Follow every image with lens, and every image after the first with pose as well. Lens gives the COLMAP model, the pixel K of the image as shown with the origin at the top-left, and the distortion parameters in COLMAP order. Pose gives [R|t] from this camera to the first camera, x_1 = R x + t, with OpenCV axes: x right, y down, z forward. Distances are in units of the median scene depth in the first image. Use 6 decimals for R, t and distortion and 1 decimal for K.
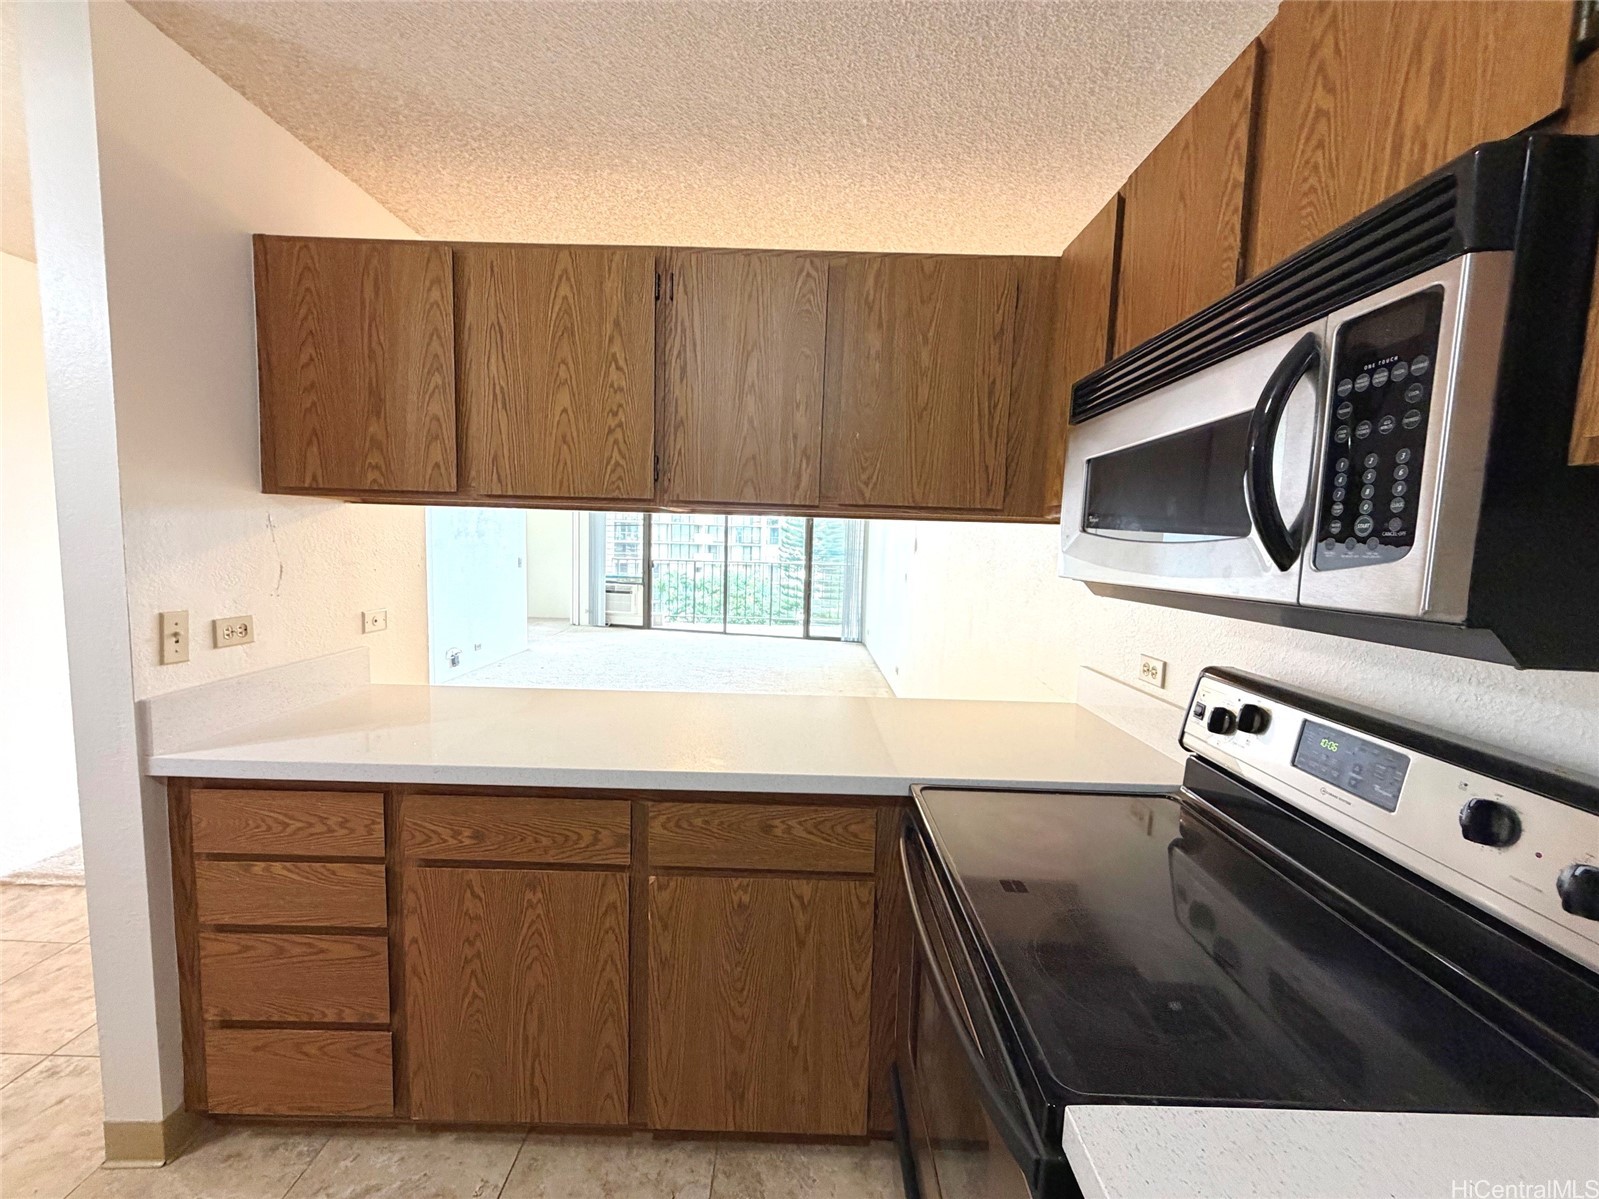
lens RADIAL K [[638.5, 0, 795.7], [0, 638.5, 600.6], [0, 0, 1]] dist [0.001364, 0.000622]
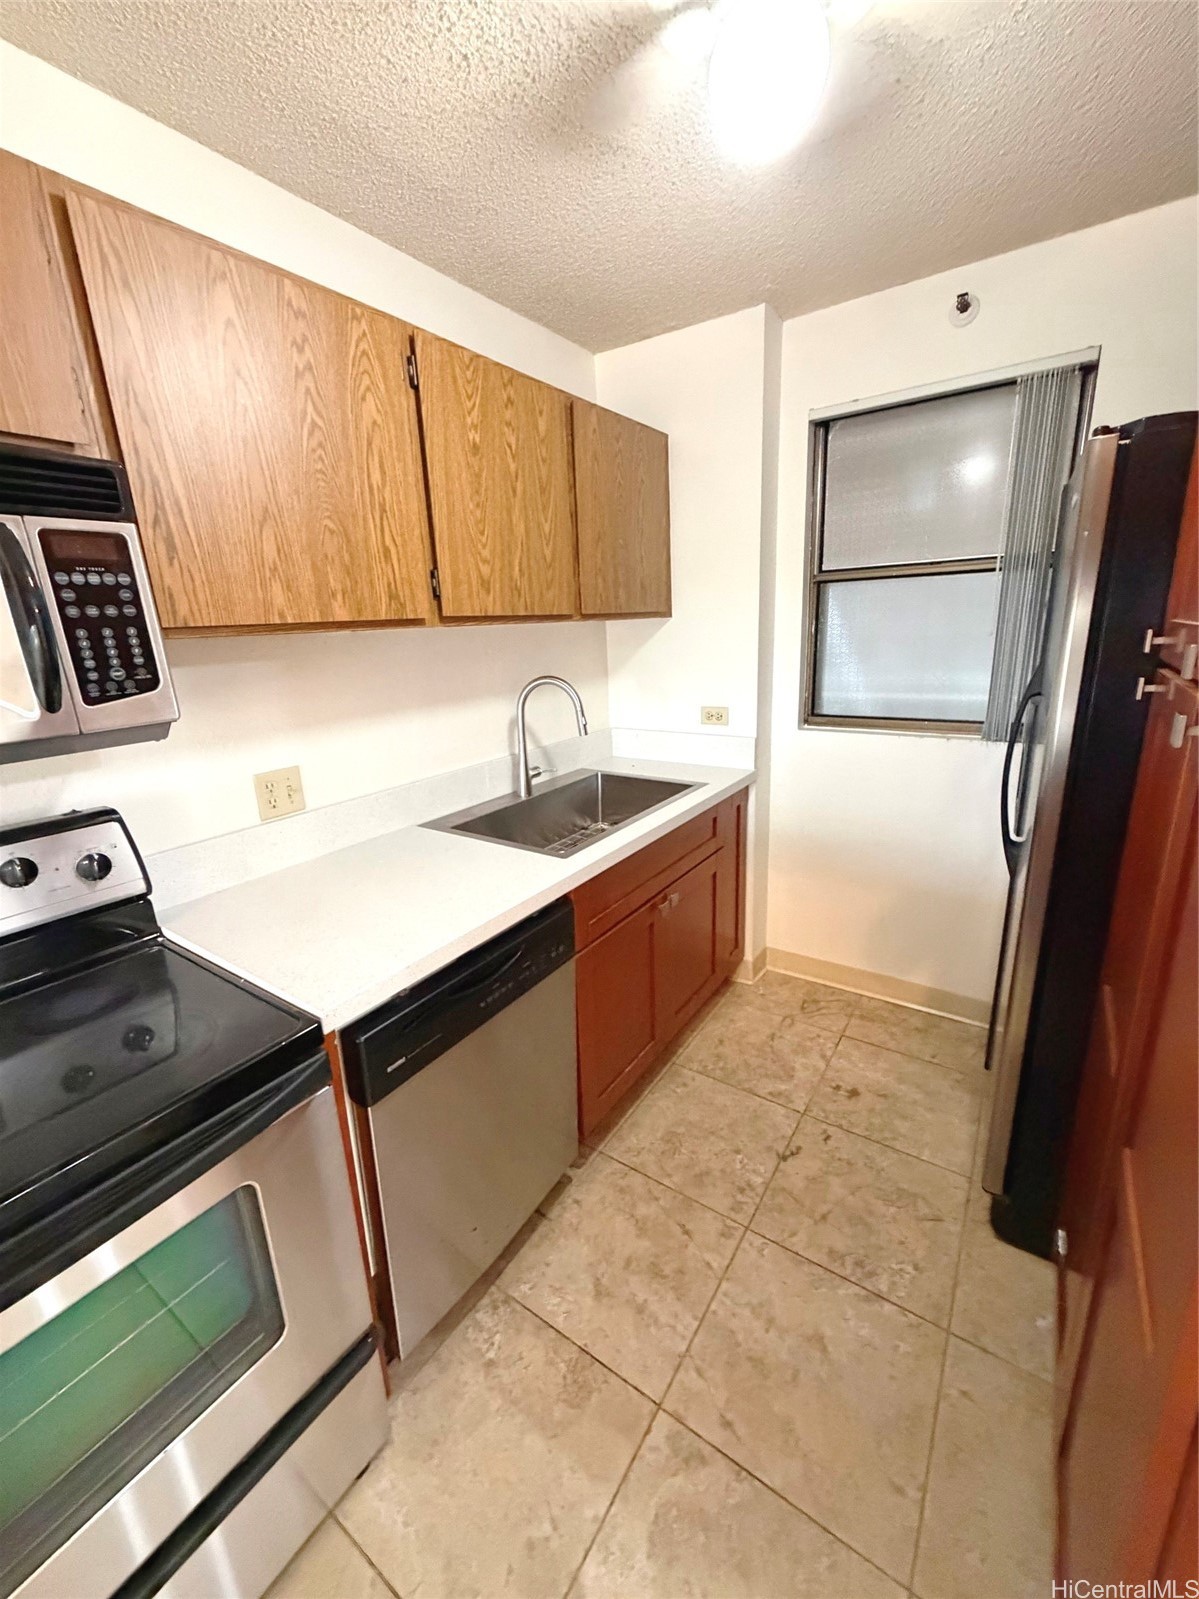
lens RADIAL K [[638.5, 0, 609.5], [0, 638.5, 792.4], [0, 0, 1]] dist [0.001364, 0.000622]
pose [[-0.837278, -0.133350, 0.530268, -0.384471], [0.070674, 0.935275, 0.346792, -0.114181], [-0.542191, 0.327838, -0.773661, 0.621003]]
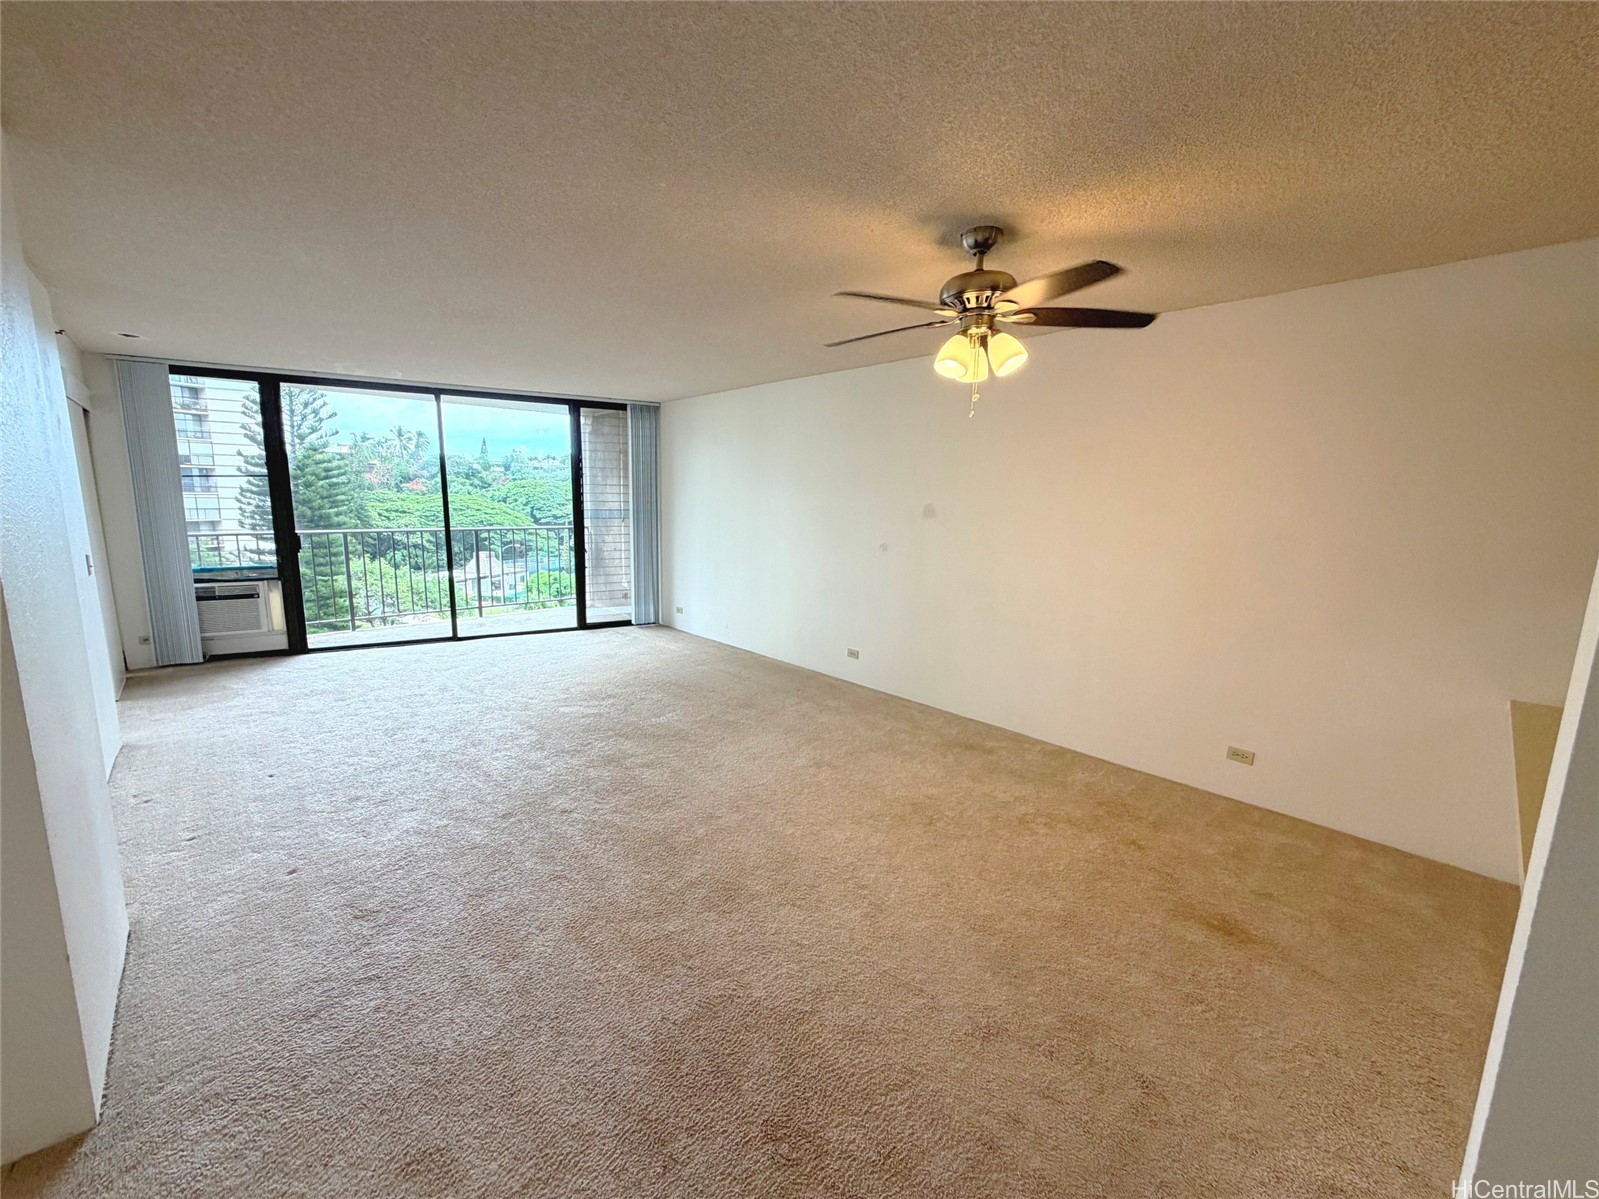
lens RADIAL K [[638.5, 0, 777.5], [0, 638.5, 608.9], [0, 0, 1]] dist [0.001364, 0.000622]
pose [[0.736321, -0.130441, 0.663940, -1.814496], [0.065165, 0.990352, 0.122300, -0.249034], [-0.673487, -0.046787, 0.737717, 1.589903]]
